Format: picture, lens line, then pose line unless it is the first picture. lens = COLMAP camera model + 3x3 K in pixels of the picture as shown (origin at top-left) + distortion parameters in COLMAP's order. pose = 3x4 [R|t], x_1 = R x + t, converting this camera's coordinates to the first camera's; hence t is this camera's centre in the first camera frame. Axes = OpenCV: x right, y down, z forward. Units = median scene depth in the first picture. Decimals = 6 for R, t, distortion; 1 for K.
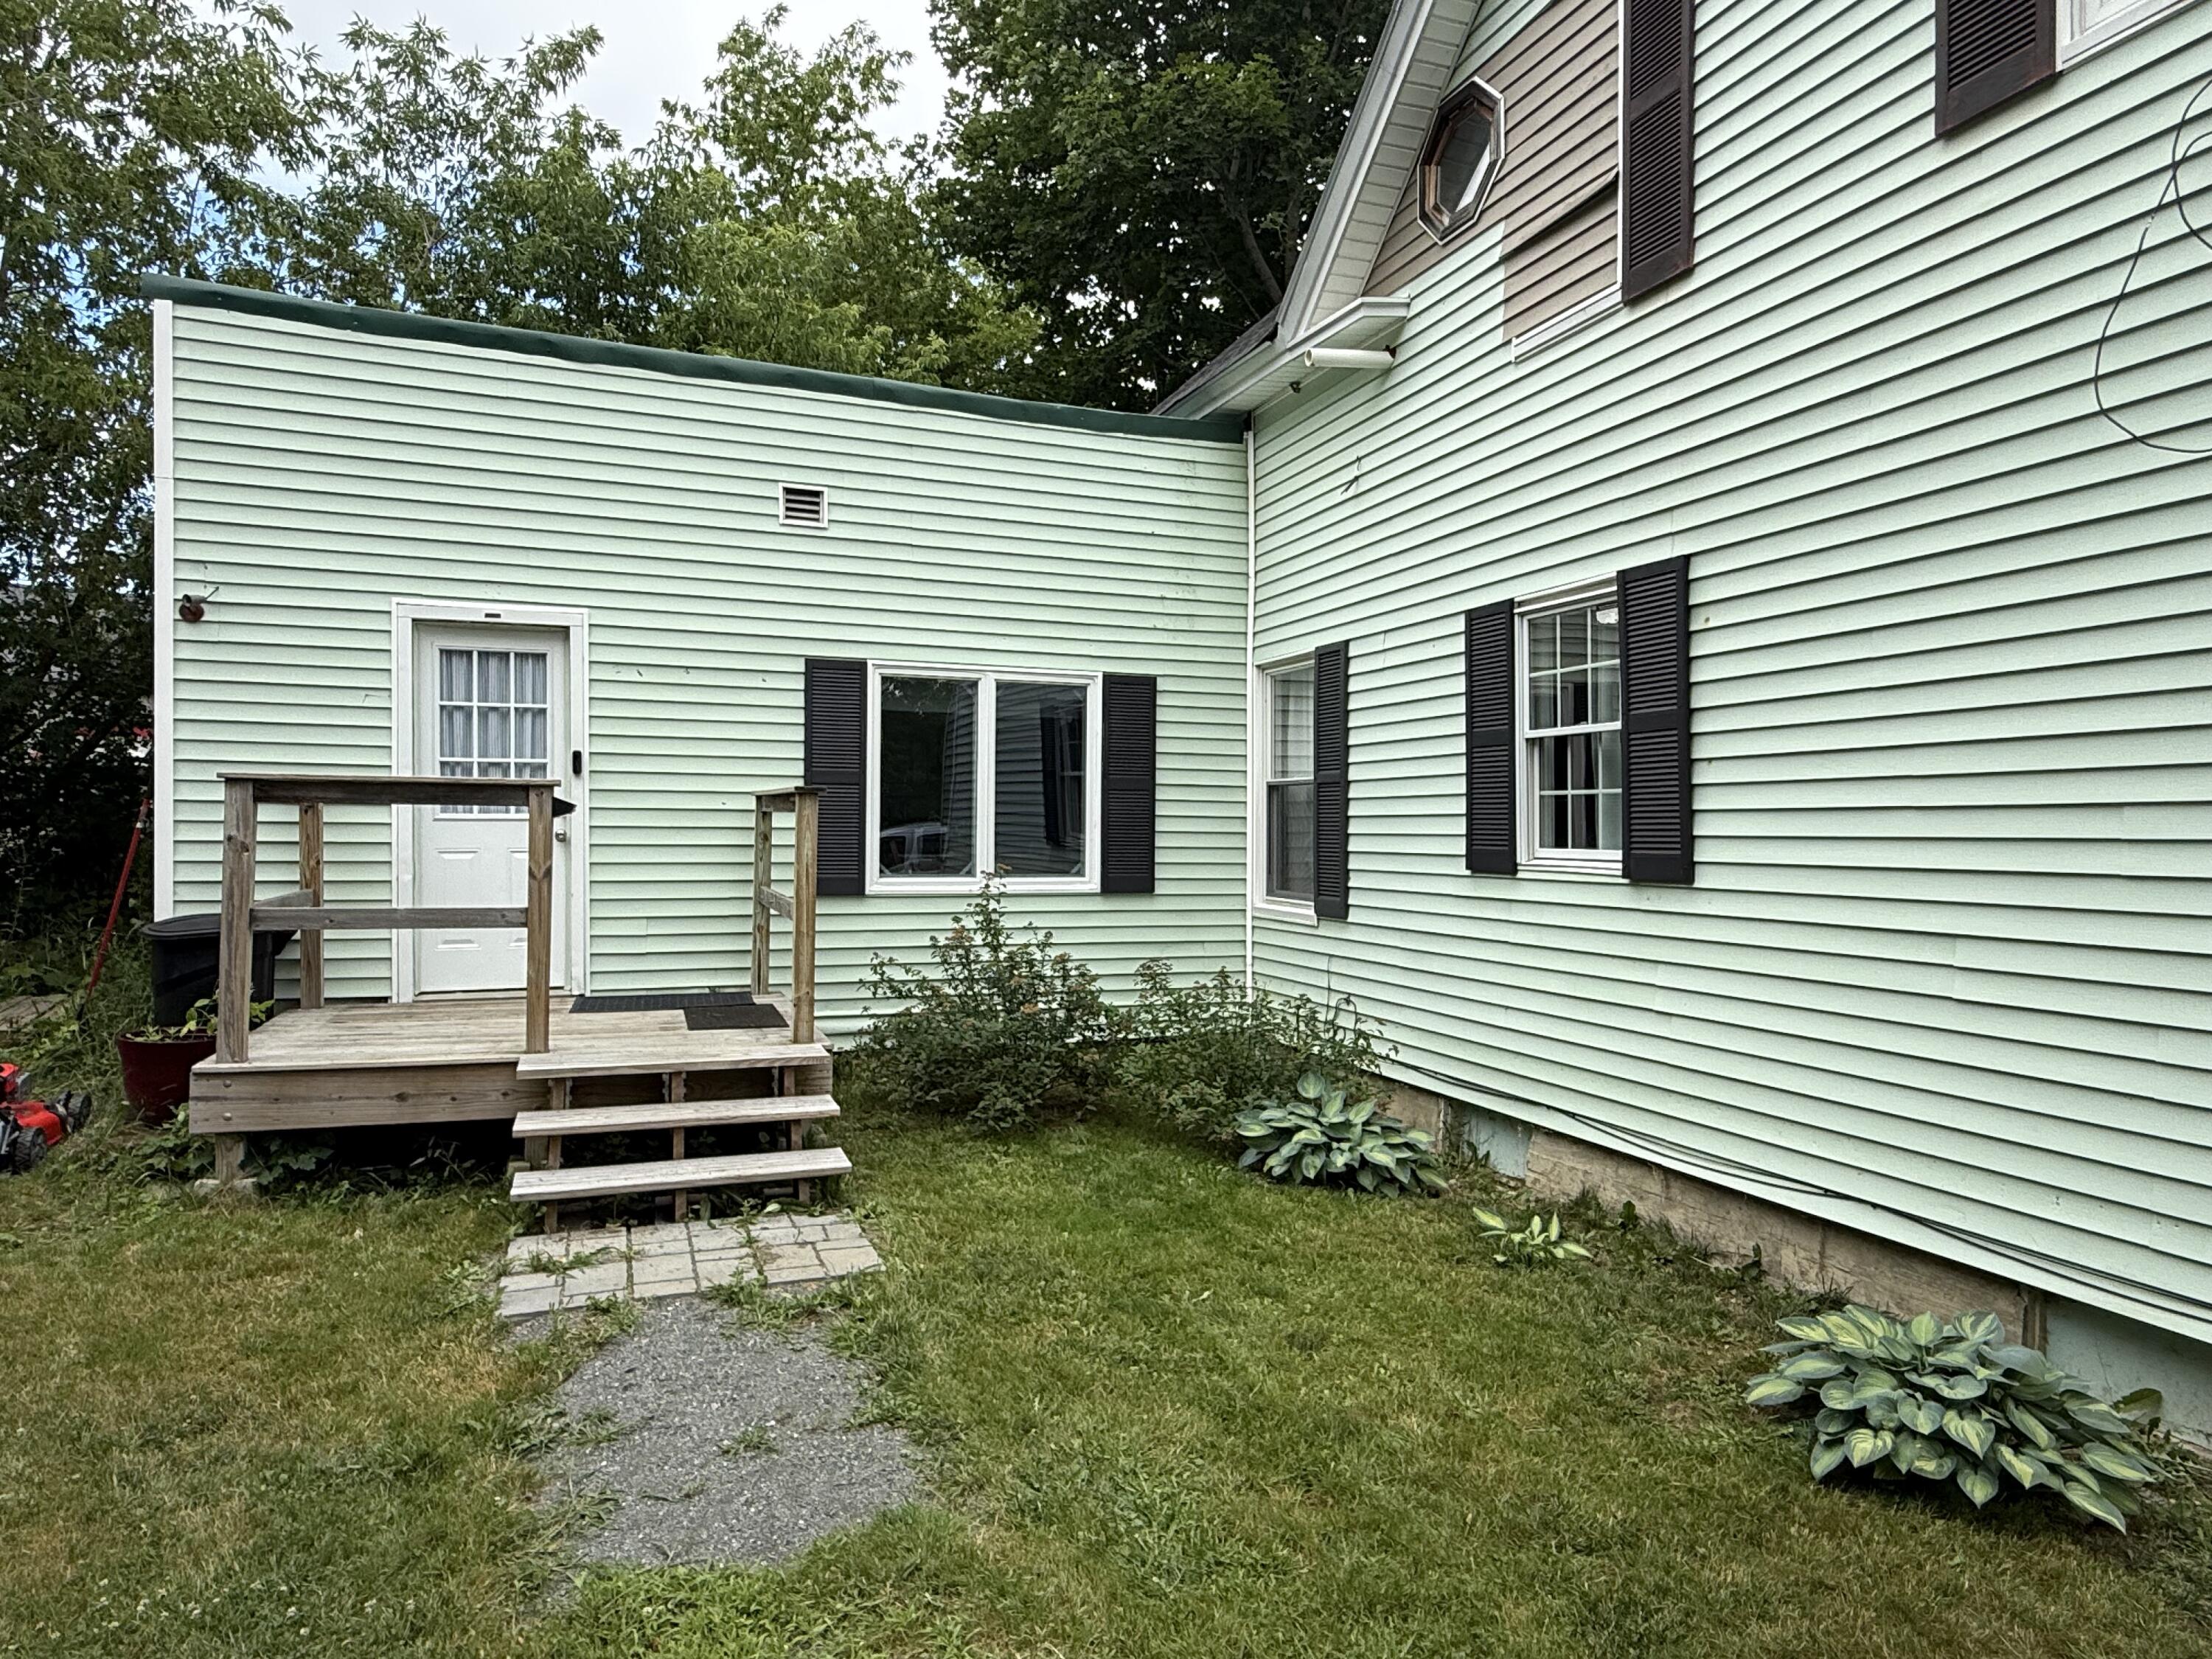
lens RADIAL K [[1348.4, 0, 1111.6], [0, 1348.4, 834.3], [0, 0, 1]] dist [-0.007643, -0.000512]
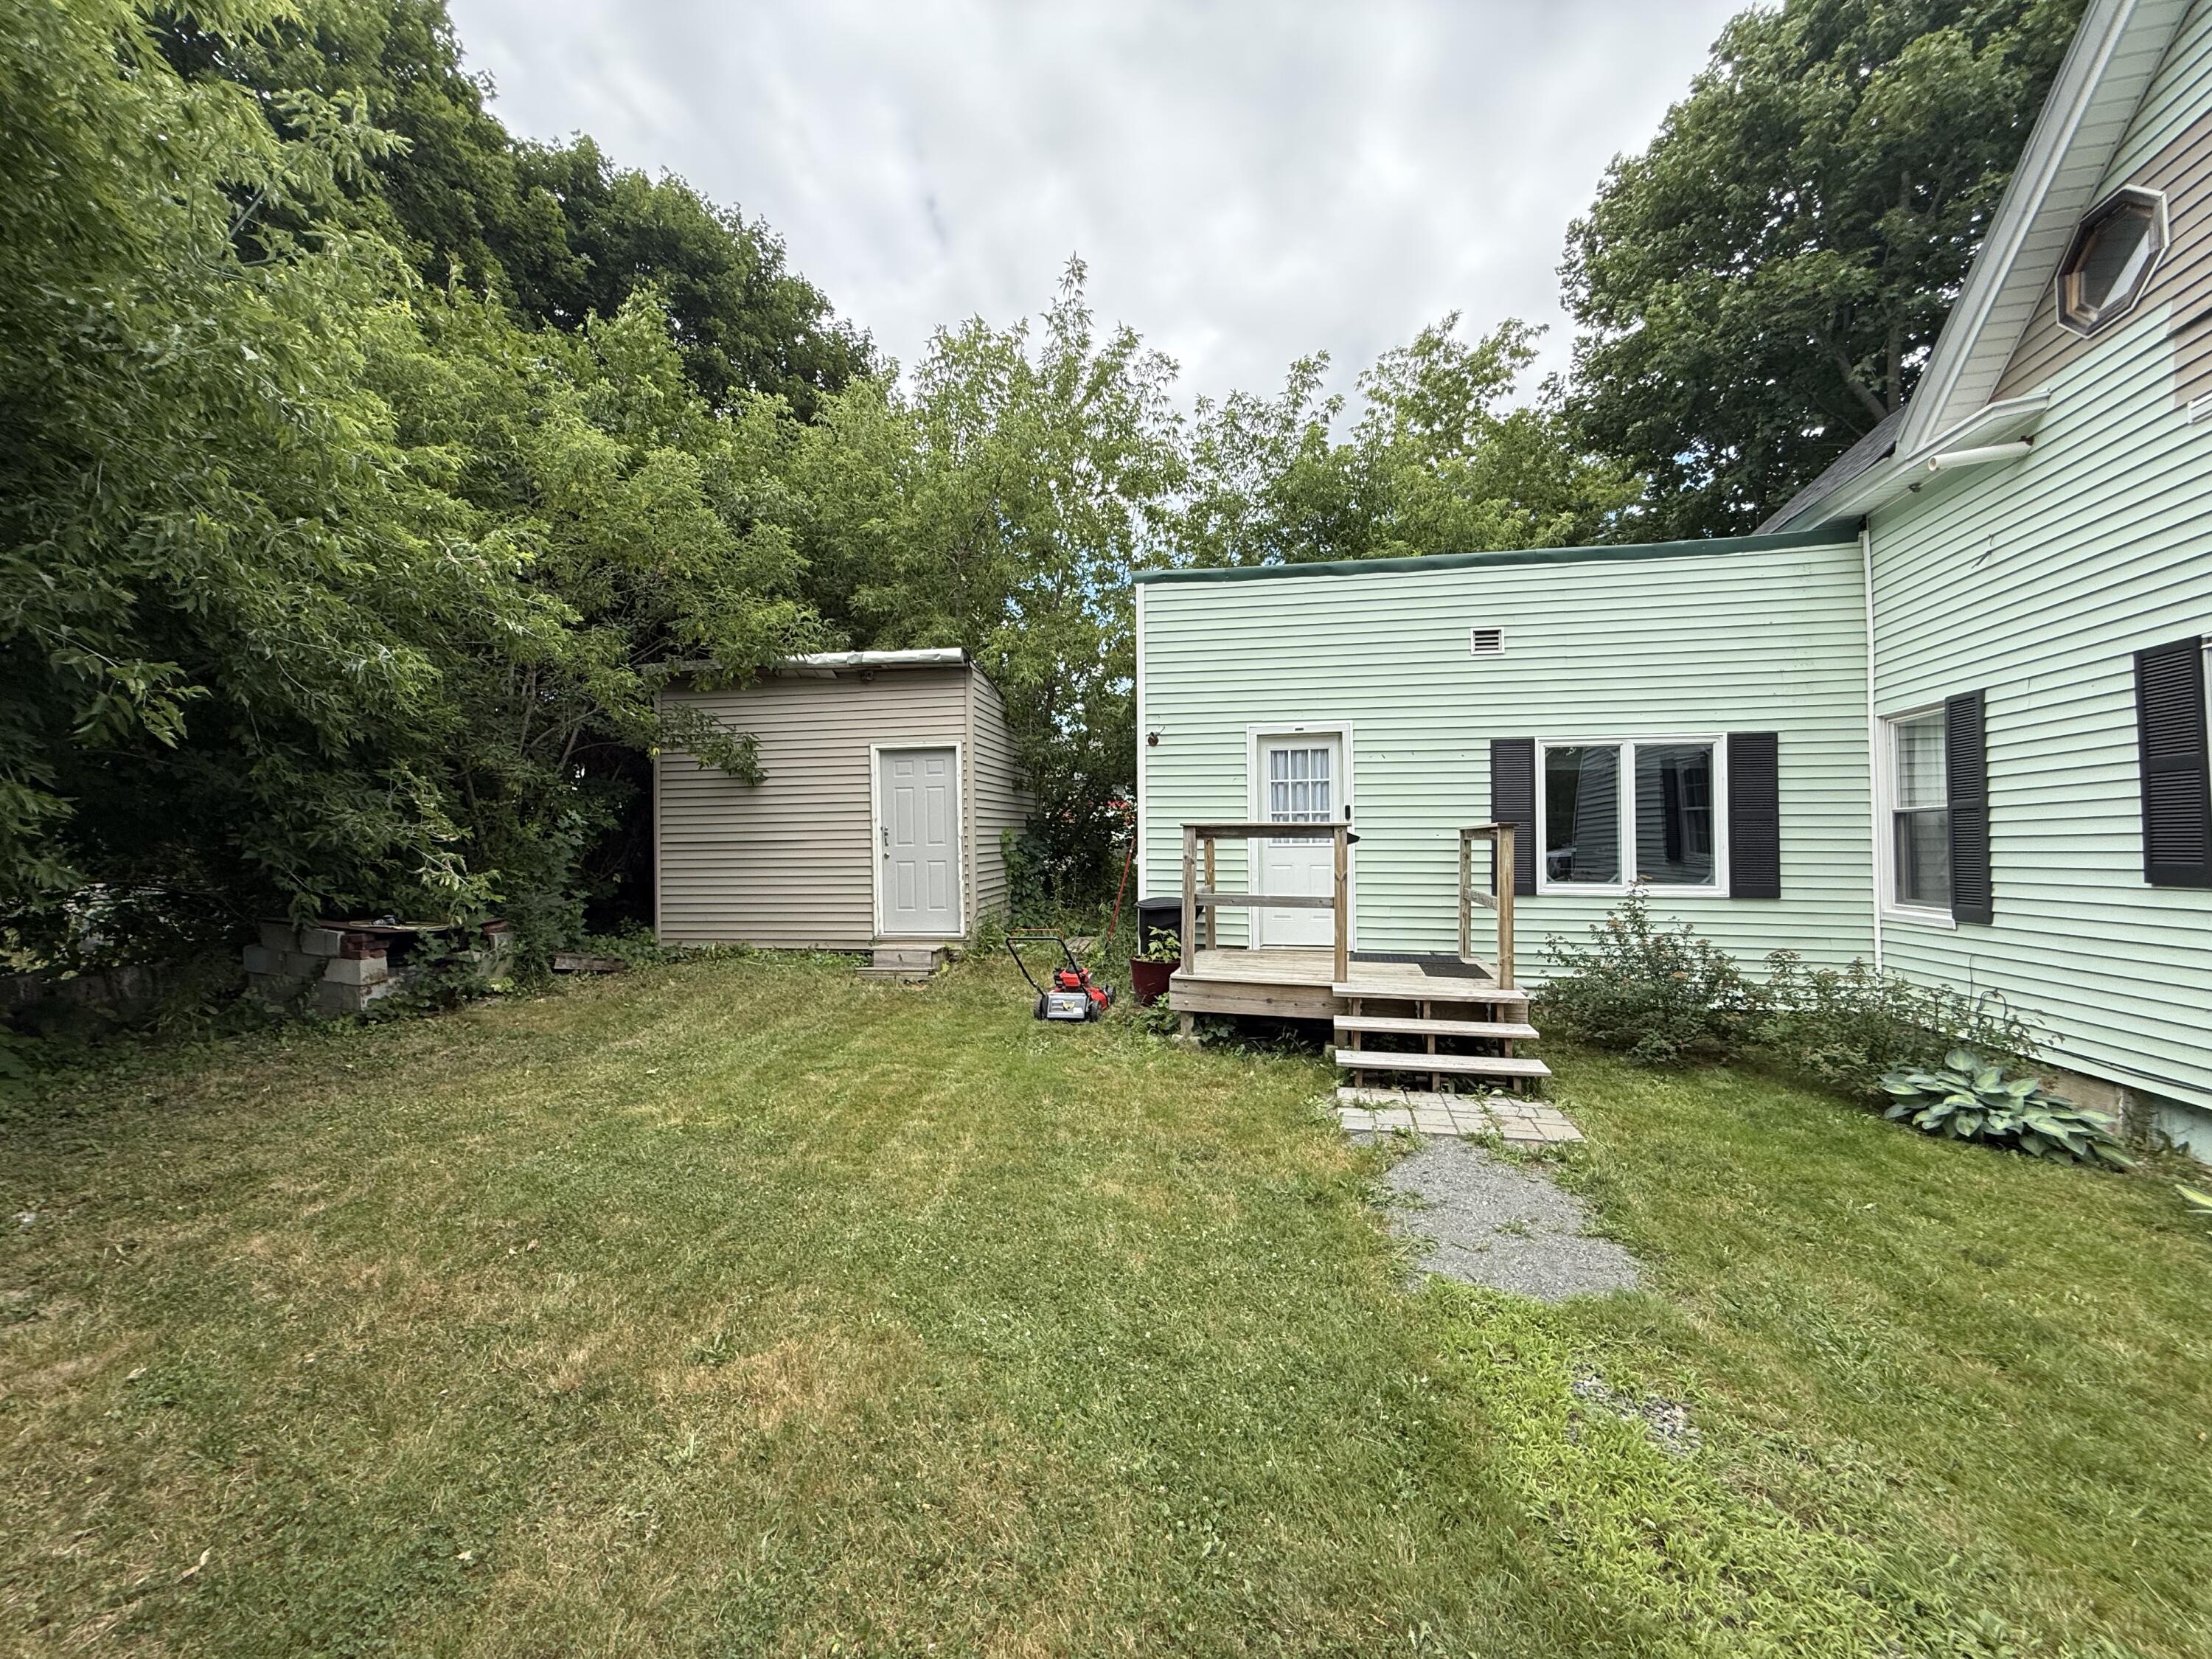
lens RADIAL K [[882.9, 0, 1101.8], [0, 882.9, 827.8], [0, 0, 1]] dist [0.001799, 0.000169]
pose [[0.828929, -0.021622, -0.558935, -0.042053], [0.002385, 0.999380, -0.035122, 0.004641], [0.559348, 0.027781, 0.828467, -0.091525]]
